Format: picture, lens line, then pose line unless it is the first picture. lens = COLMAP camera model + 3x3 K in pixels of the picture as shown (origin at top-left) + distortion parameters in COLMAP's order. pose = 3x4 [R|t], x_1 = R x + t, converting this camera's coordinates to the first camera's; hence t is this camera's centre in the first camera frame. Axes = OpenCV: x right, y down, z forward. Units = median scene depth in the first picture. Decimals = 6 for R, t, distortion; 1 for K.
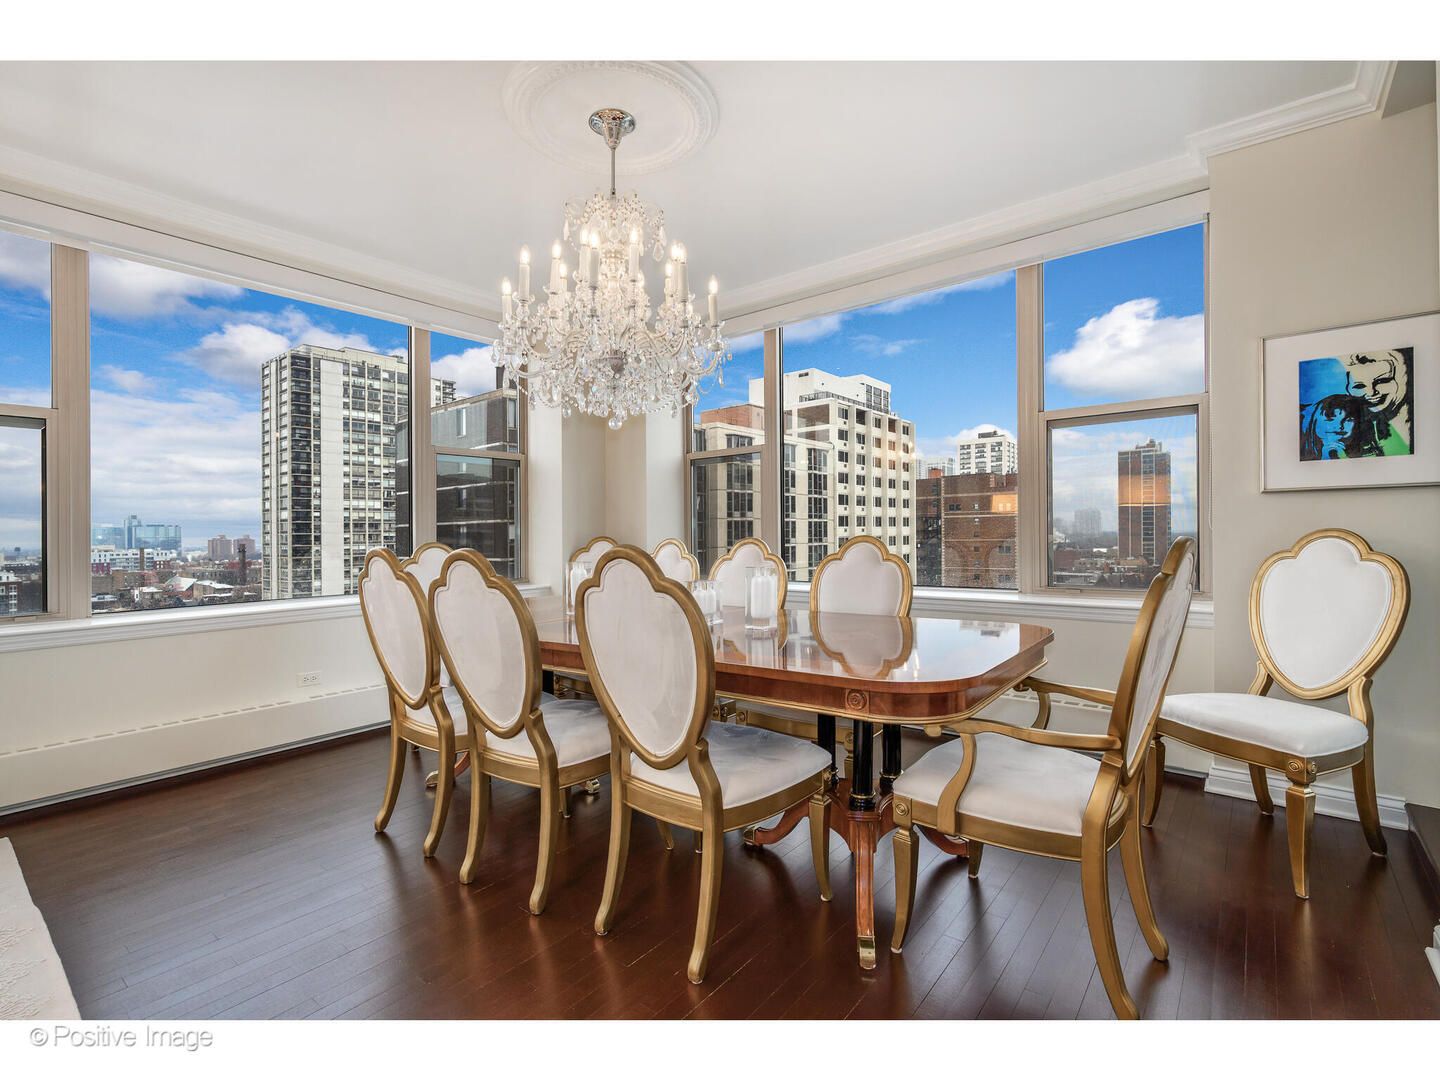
lens RADIAL K [[645.7, 0, 729.9], [0, 645.7, 526.2], [0, 0, 1]] dist [0.002099, 0.000753]
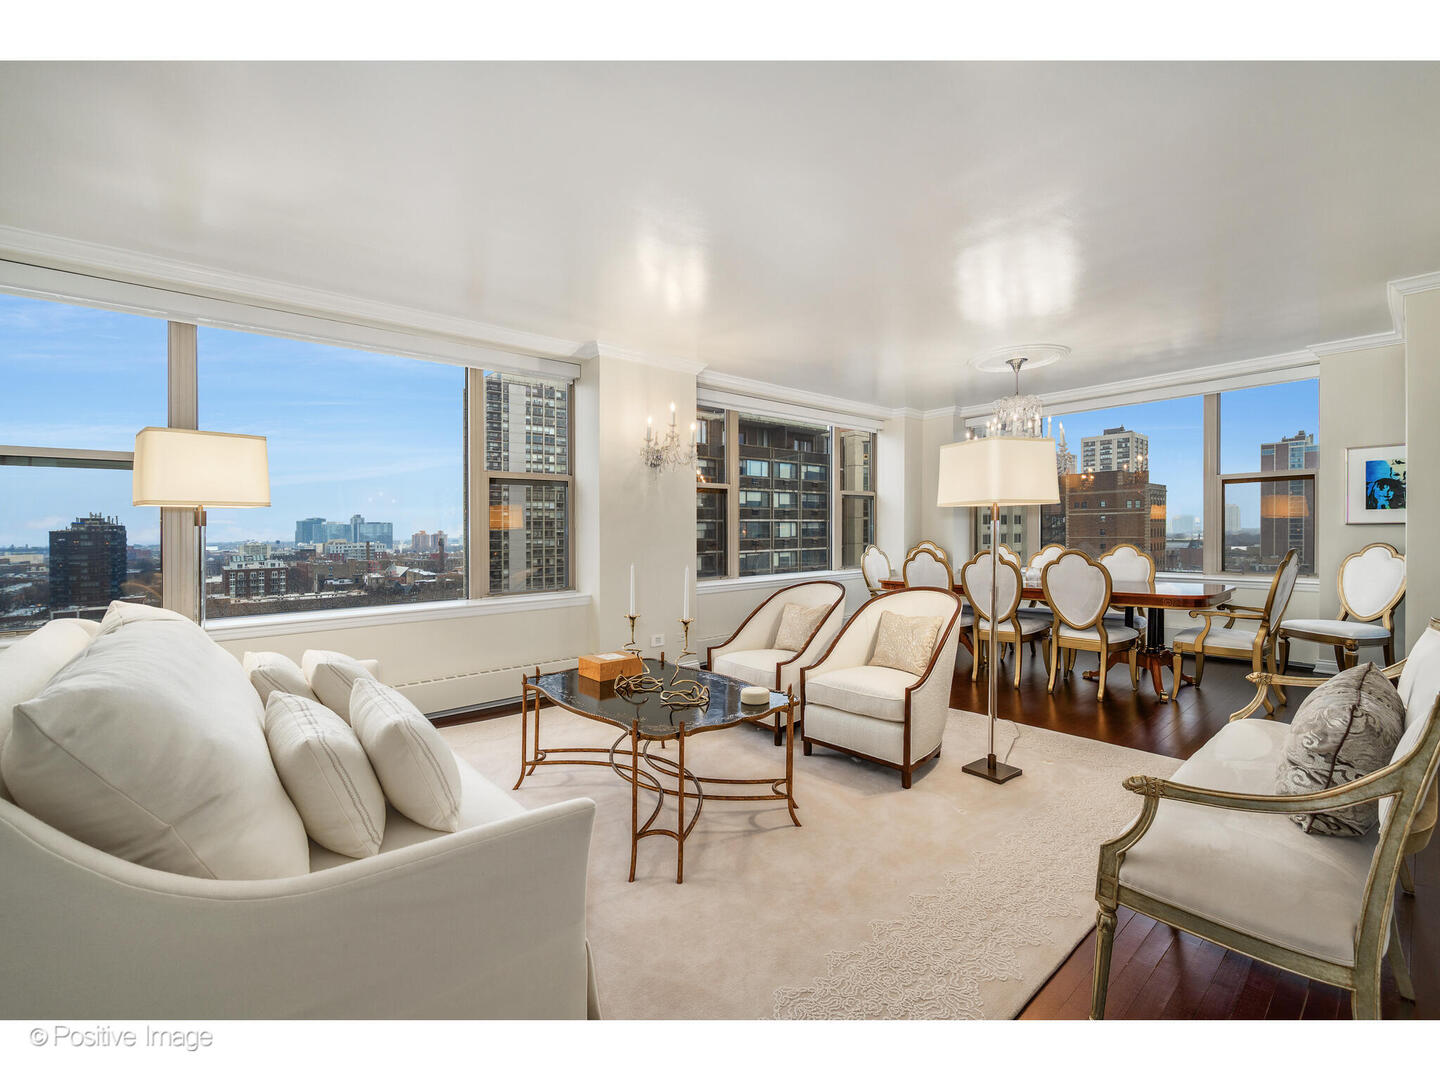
lens RADIAL K [[645.7, 0, 714.7], [0, 645.7, 530.6], [0, 0, 1]] dist [0.002099, 0.000753]
pose [[0.987387, 0.002152, -0.158308, -0.070359], [0.000185, 0.999891, 0.014748, -0.005294], [0.158323, -0.014592, 0.987280, -0.114226]]
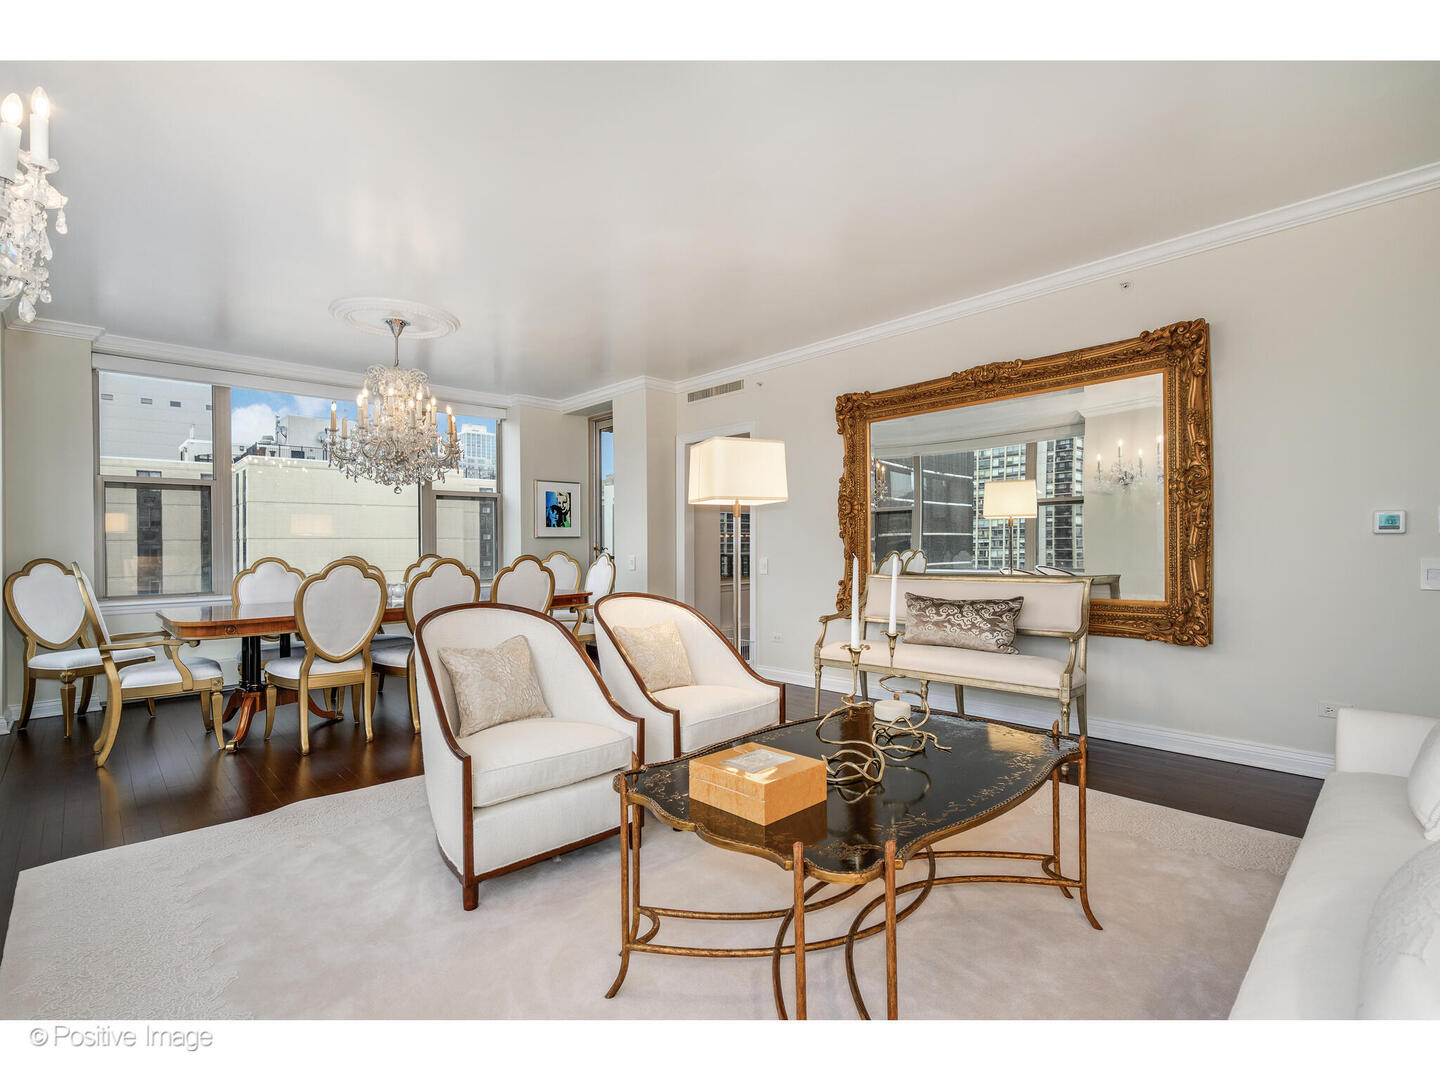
lens RADIAL K [[674.0, 0, 721.3], [0, 674.0, 549.8], [0, 0, 1]] dist [-0.000825, -0.000016]
pose [[0.124669, 0.003151, 0.992193, -0.158942], [-0.003683, 0.999990, -0.002713, 0.000215], [-0.992192, -0.003316, 0.124679, -0.009357]]
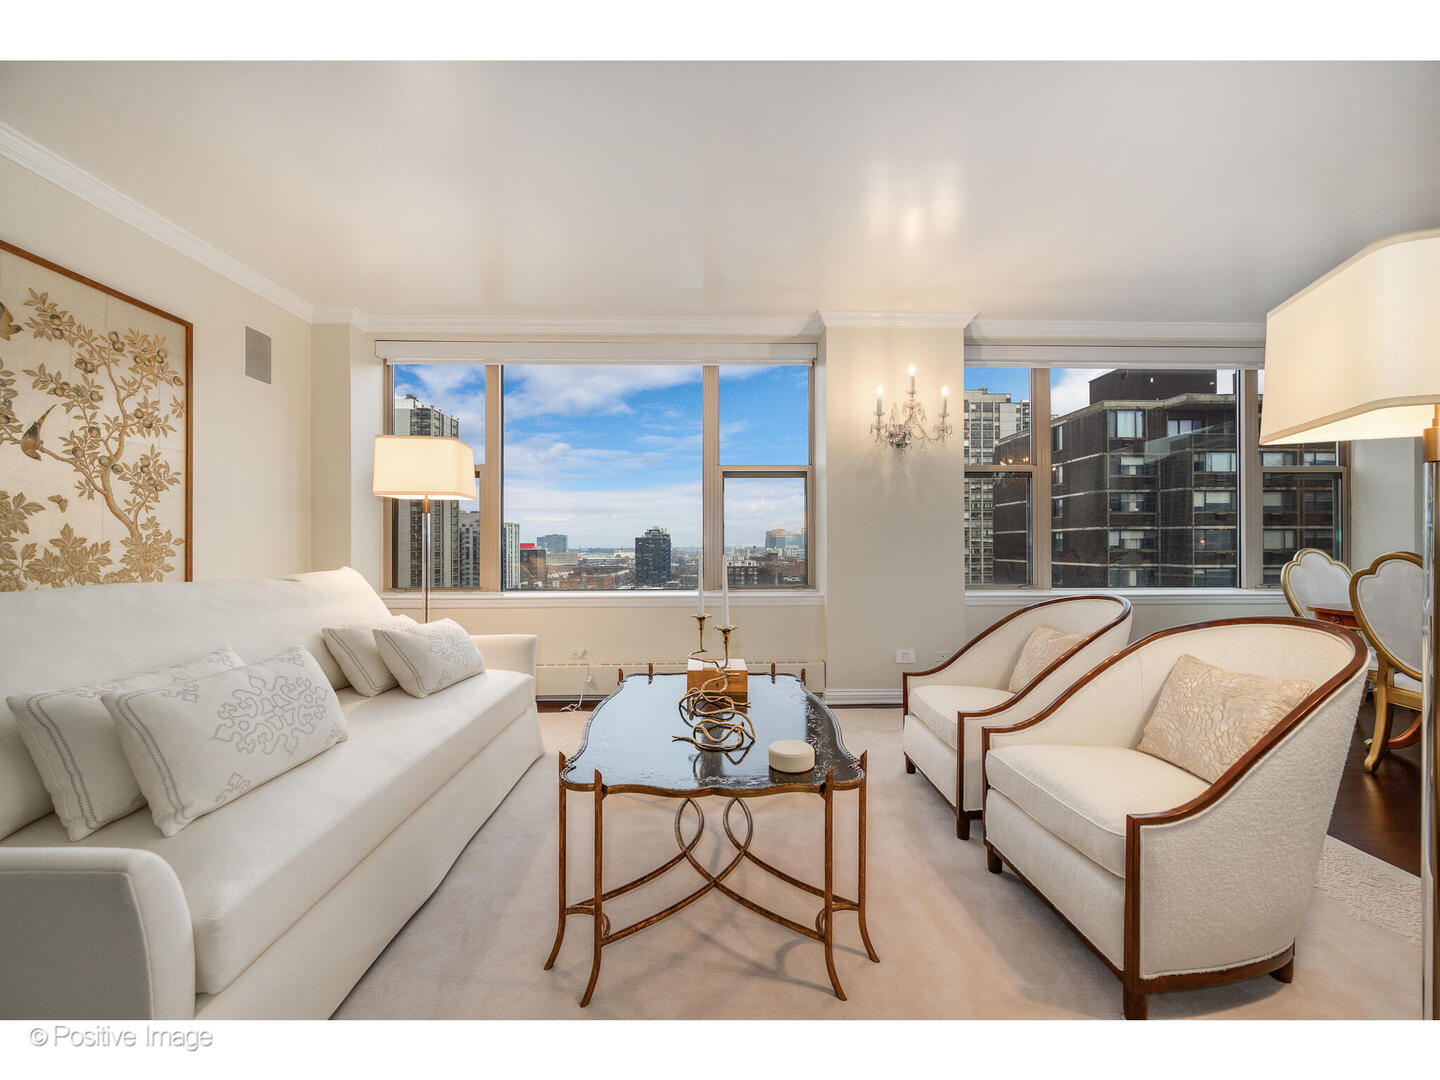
lens RADIAL K [[575.7, 0, 718.5], [0, 575.7, 537.7], [0, 0, 1]] dist [0.001742, -0.000237]
pose [[0.659277, 0.005306, -0.751881, -0.042819], [0.001038, 0.999968, 0.007967, -0.000522], [0.751900, -0.006033, 0.659250, -0.059497]]
